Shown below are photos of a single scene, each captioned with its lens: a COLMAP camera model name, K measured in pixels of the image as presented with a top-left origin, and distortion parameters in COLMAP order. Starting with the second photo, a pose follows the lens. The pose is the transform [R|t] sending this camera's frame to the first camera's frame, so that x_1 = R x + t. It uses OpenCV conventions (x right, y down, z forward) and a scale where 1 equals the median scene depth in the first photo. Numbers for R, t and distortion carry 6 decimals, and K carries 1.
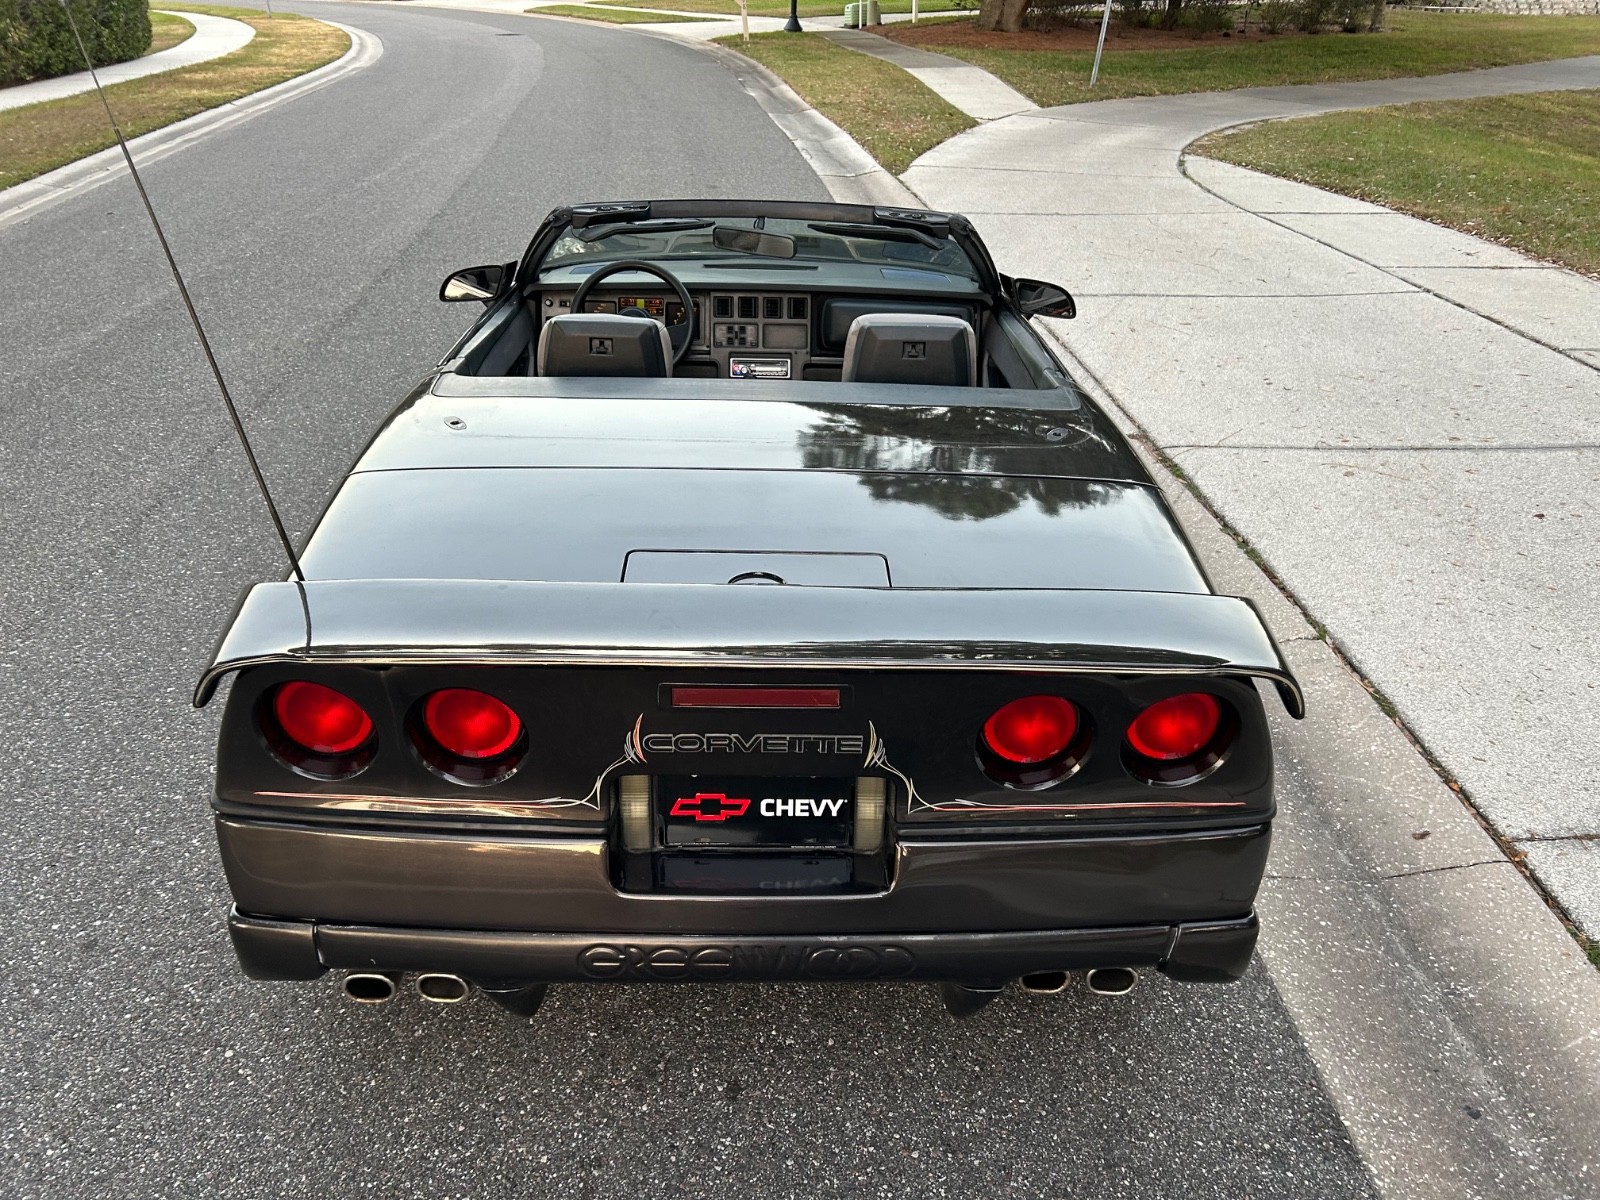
lens RADIAL K [[1209.3, 0, 788.2], [0, 1209.3, 593.8], [0, 0, 1]] dist [0.062422, -0.072049]
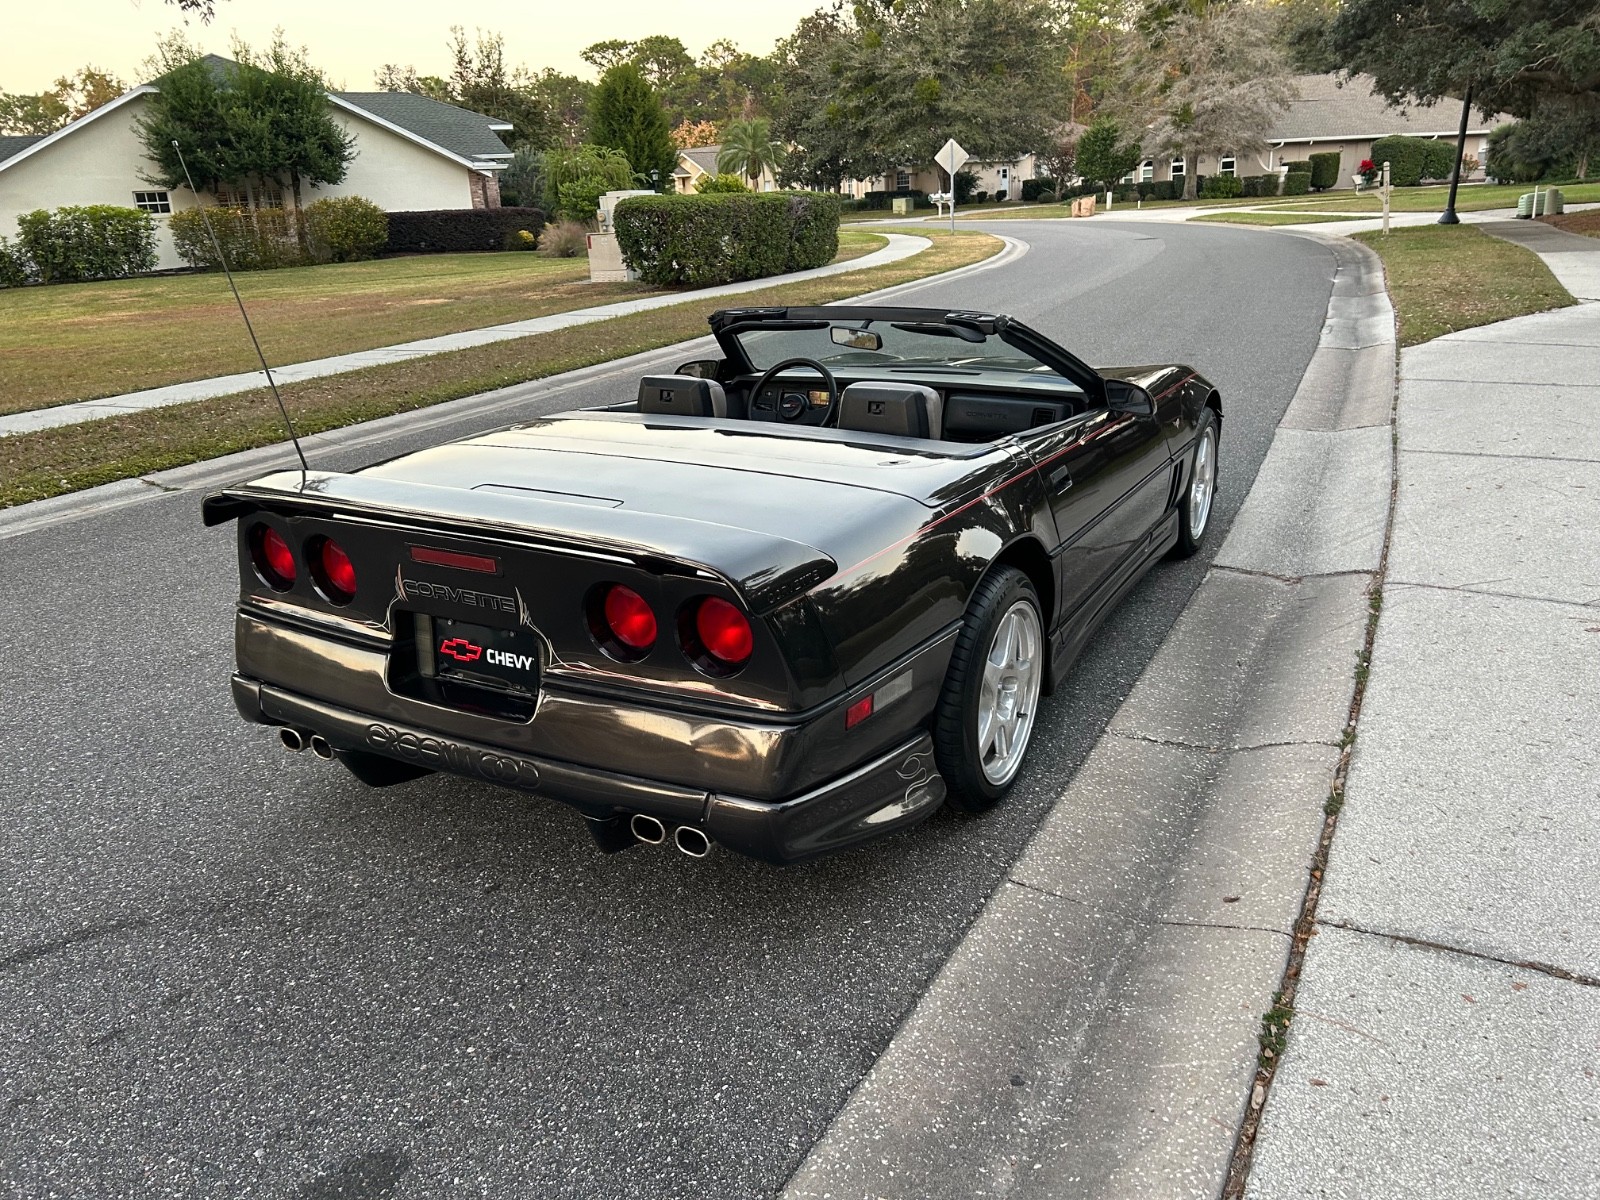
lens RADIAL K [[1205.5, 0, 784.3], [0, 1205.5, 565.1], [0, 0, 1]] dist [0.047283, -0.050513]
pose [[0.859922, 0.103437, -0.499834, 0.862216], [-0.188433, 0.974411, -0.122537, 0.159029], [0.474370, 0.199557, 0.857409, -0.070979]]
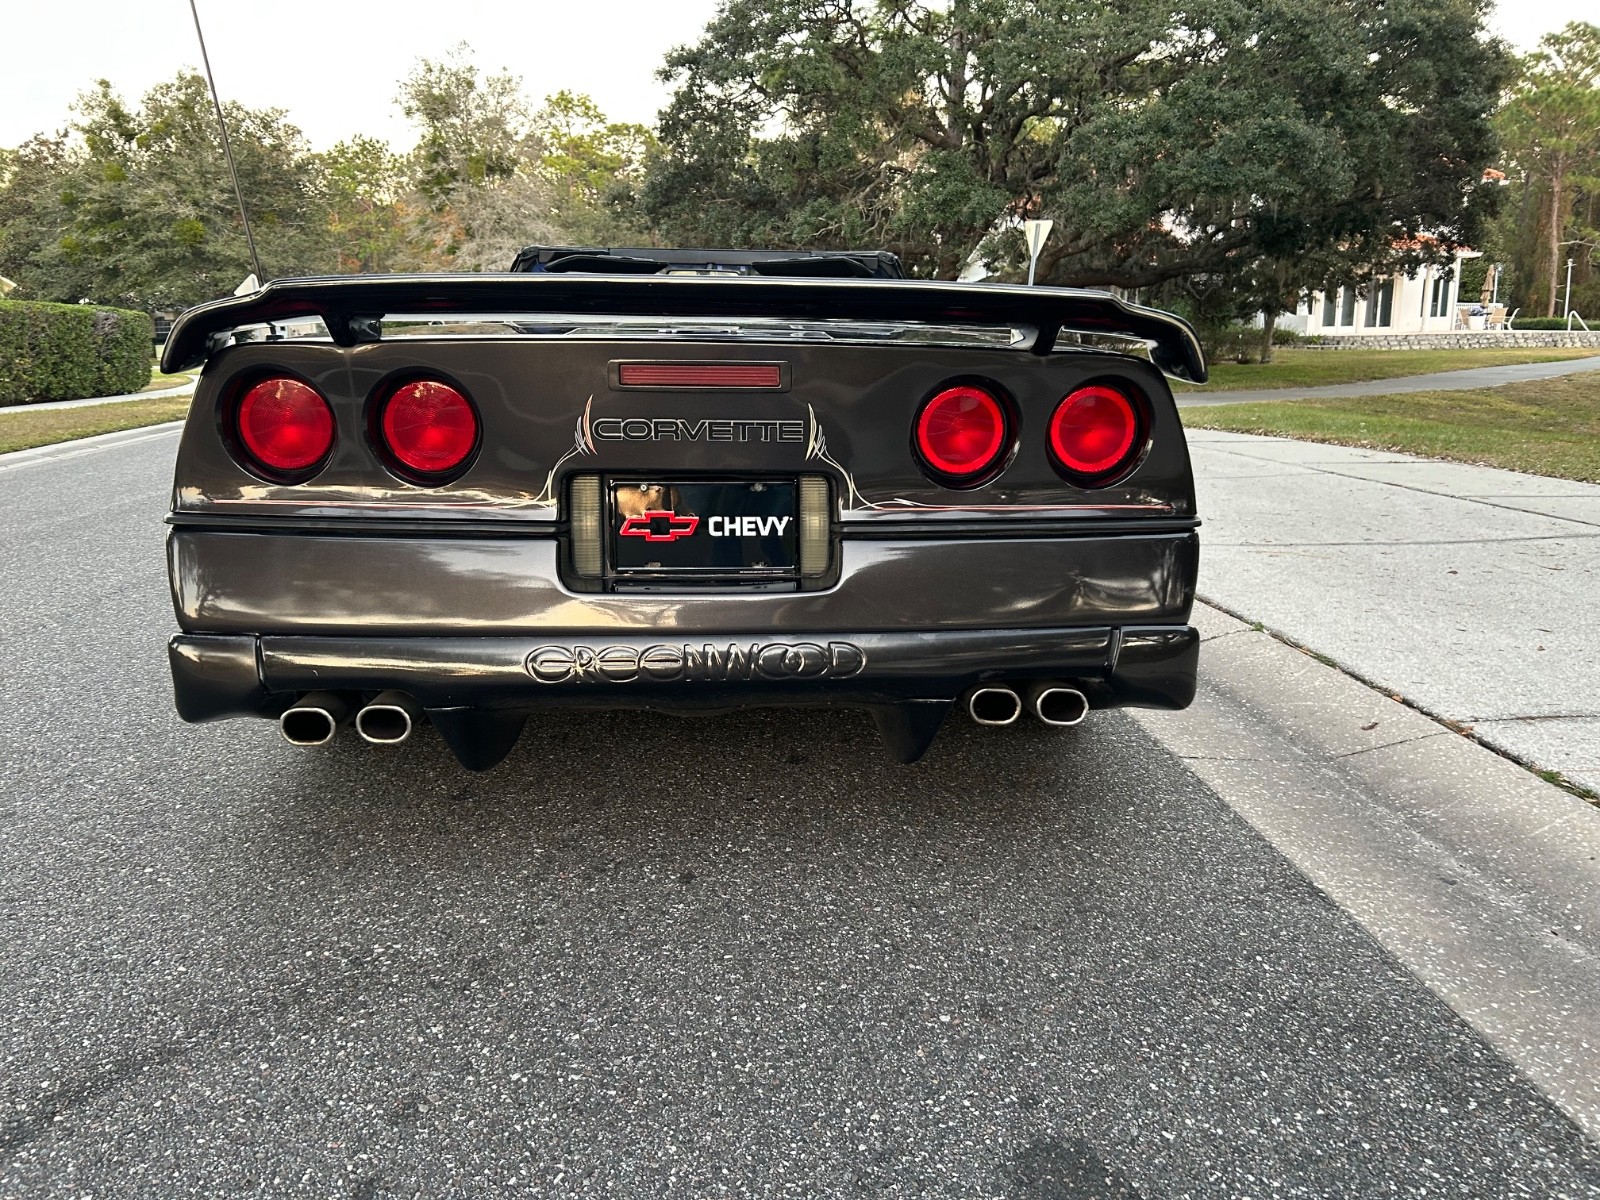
lens RADIAL K [[1208.4, 0, 802.4], [0, 1208.4, 588.1], [0, 0, 1]] dist [0.043802, -0.046724]
pose [[0.998742, -0.024141, 0.043942, 0.009092], [0.035343, 0.960640, -0.275540, 0.449154], [-0.035561, 0.276746, 0.960285, 0.023365]]
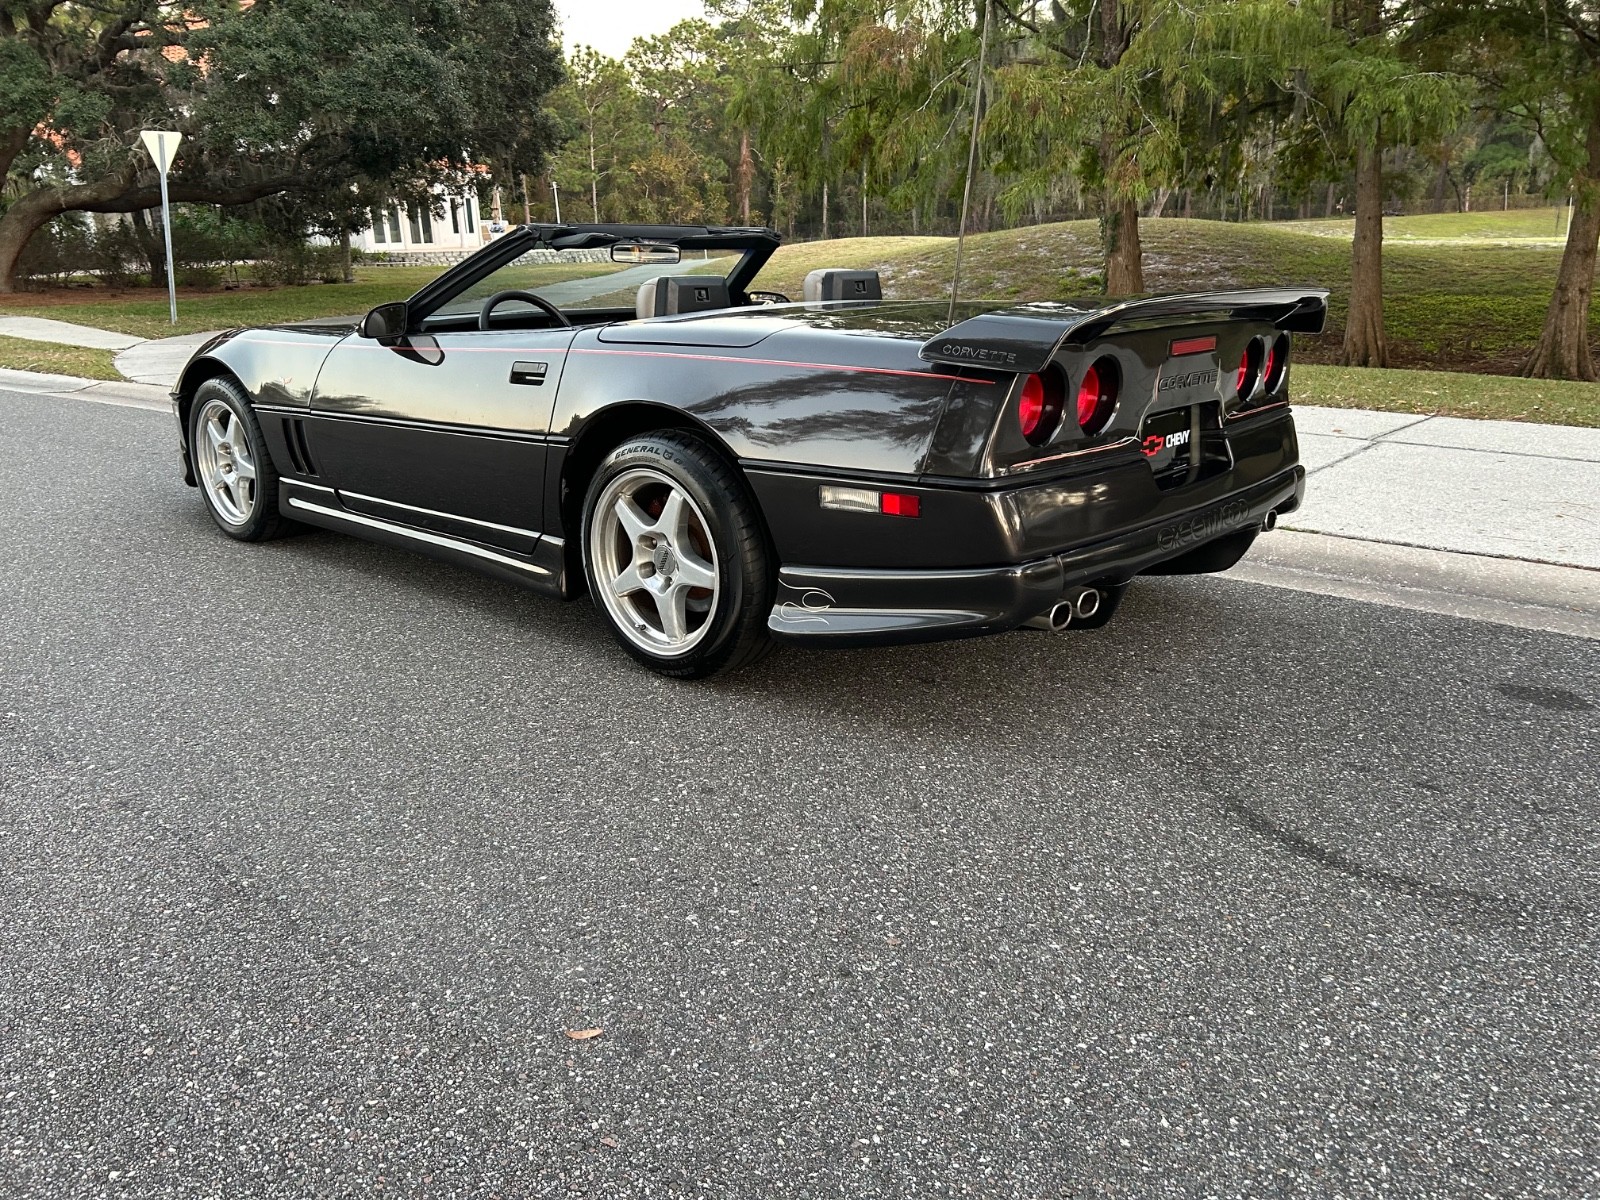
lens RADIAL K [[1210.2, 0, 796.1], [0, 1210.2, 592.6], [0, 0, 1]] dist [0.042696, -0.041675]
pose [[0.680979, -0.226089, 0.696528, -1.343833], [0.361866, 0.930798, -0.051656, 0.235578], [-0.636648, 0.287226, 0.715668, 0.184882]]
